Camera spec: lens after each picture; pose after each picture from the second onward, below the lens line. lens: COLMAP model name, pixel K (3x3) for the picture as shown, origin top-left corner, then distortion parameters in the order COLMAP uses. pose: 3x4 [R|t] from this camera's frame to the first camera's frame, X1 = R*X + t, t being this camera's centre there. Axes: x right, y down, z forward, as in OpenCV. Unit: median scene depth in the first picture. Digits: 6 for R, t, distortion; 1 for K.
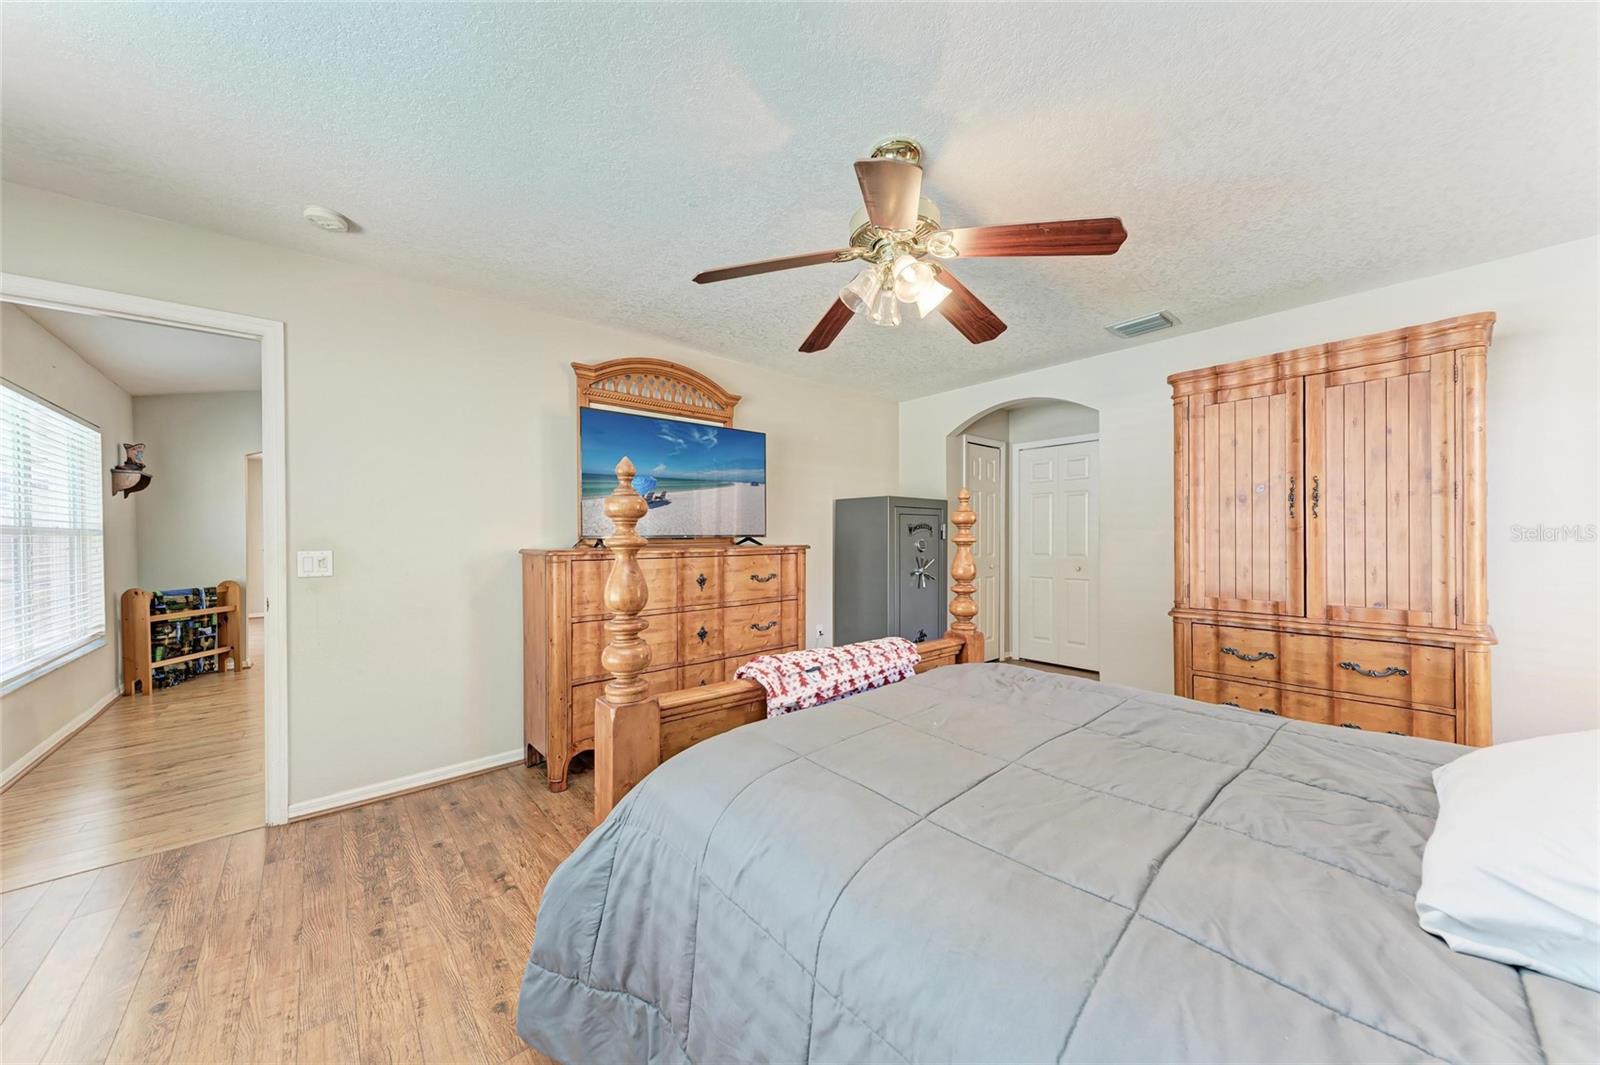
lens RADIAL K [[552.6, 0, 803.6], [0, 552.6, 535.0], [0, 0, 1]] dist [0.004244, -0.001291]
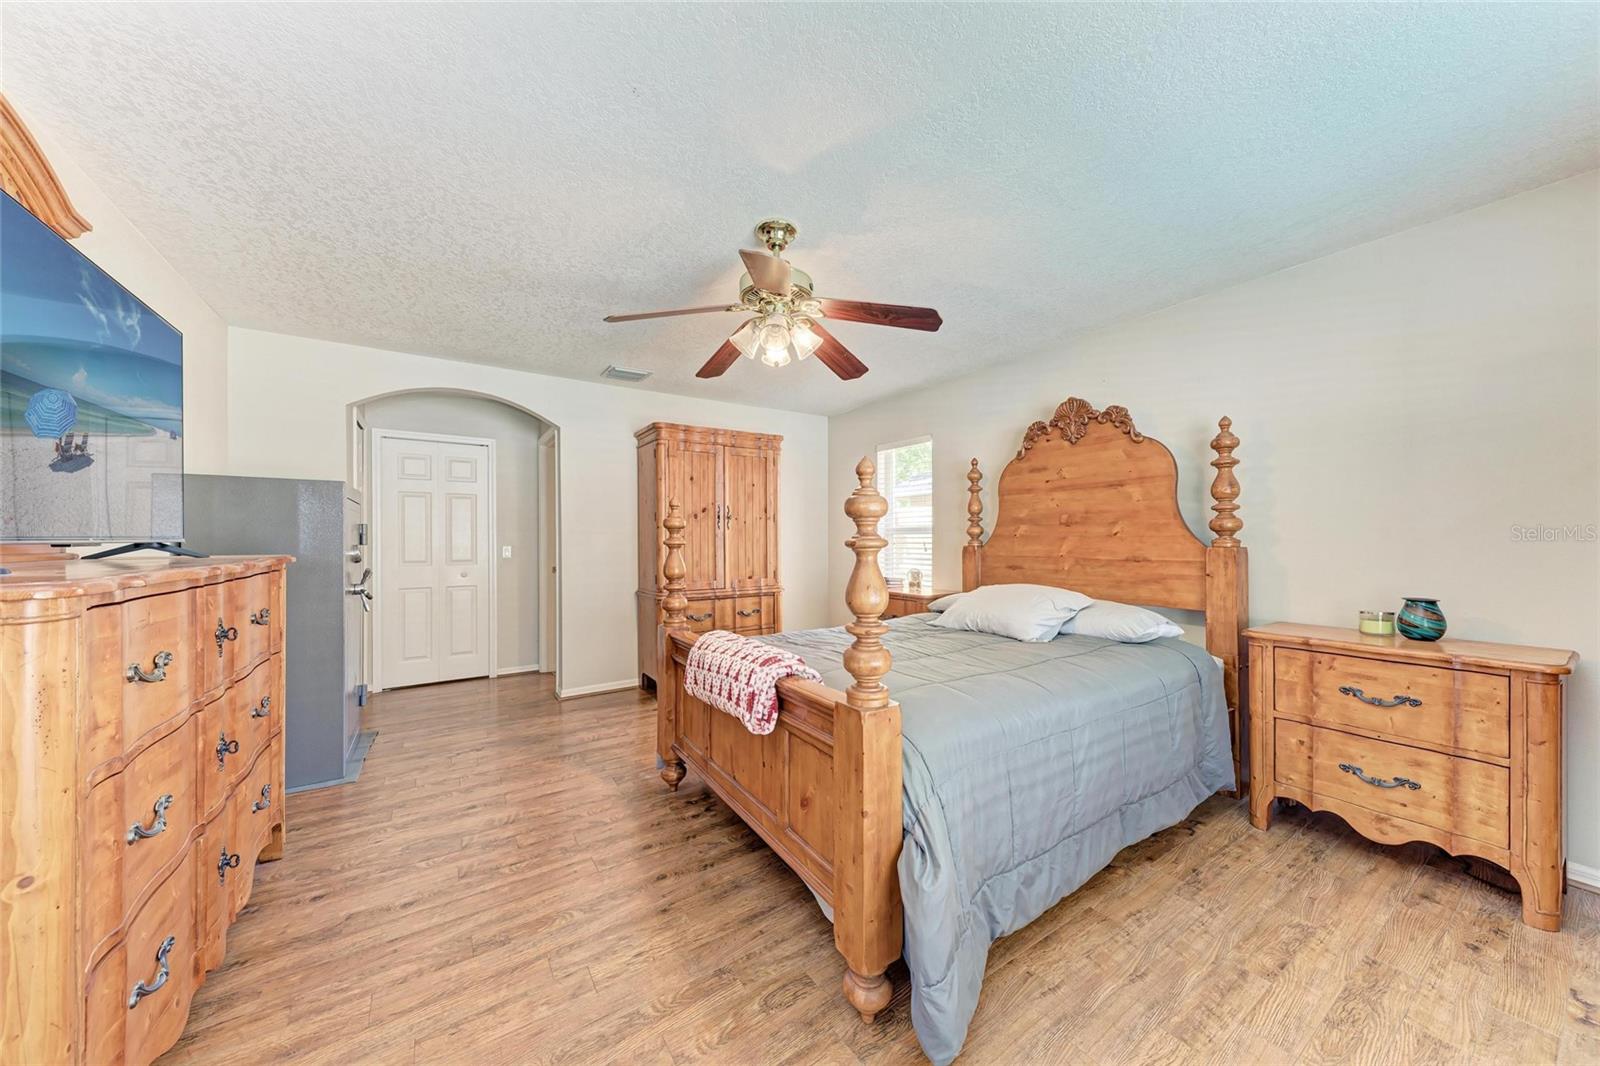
lens RADIAL K [[552.6, 0, 804.6], [0, 552.6, 540.1], [0, 0, 1]] dist [0.004244, -0.001291]
pose [[0.142625, -0.000143, 0.989777, -0.597407], [0.007655, 0.999970, -0.000959, 0.004415], [-0.989747, 0.007713, 0.142622, 0.430145]]
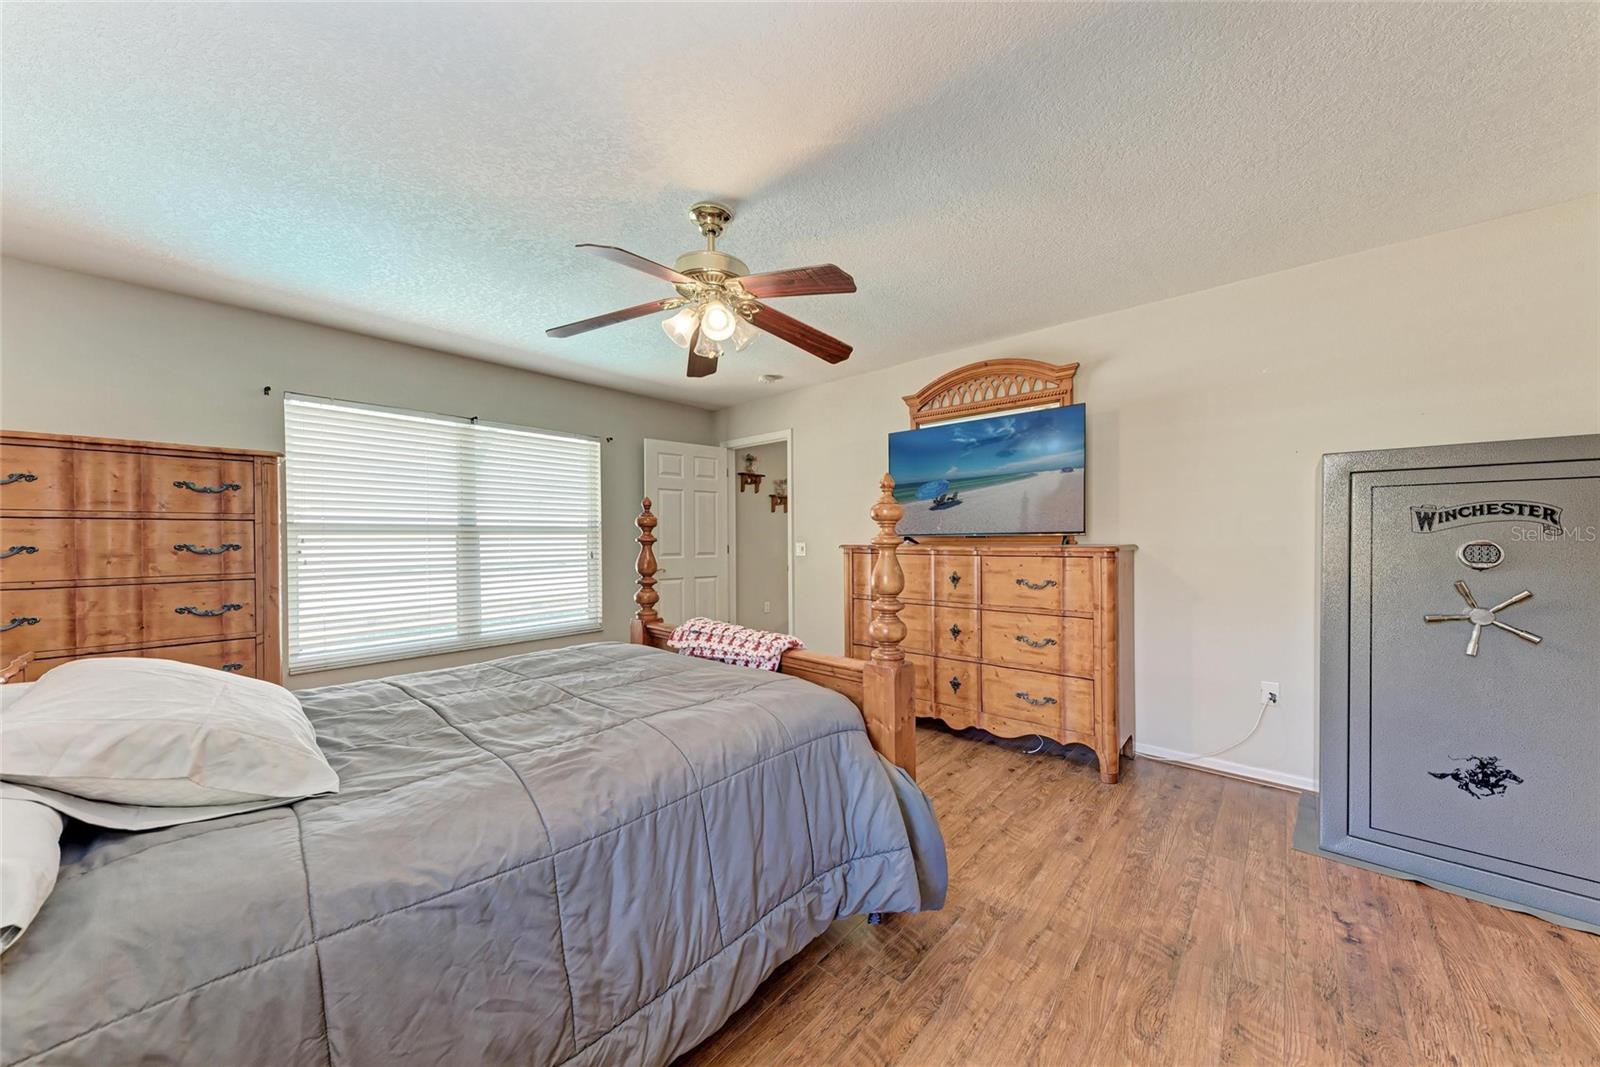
lens RADIAL K [[552.6, 0, 797.8], [0, 552.6, 532.9], [0, 0, 1]] dist [0.004244, -0.001291]
pose [[0.108977, 0.000153, -0.994044, 0.786326], [0.010432, 0.999945, 0.001297, -0.005613], [0.993989, -0.010512, 0.108970, 0.598907]]
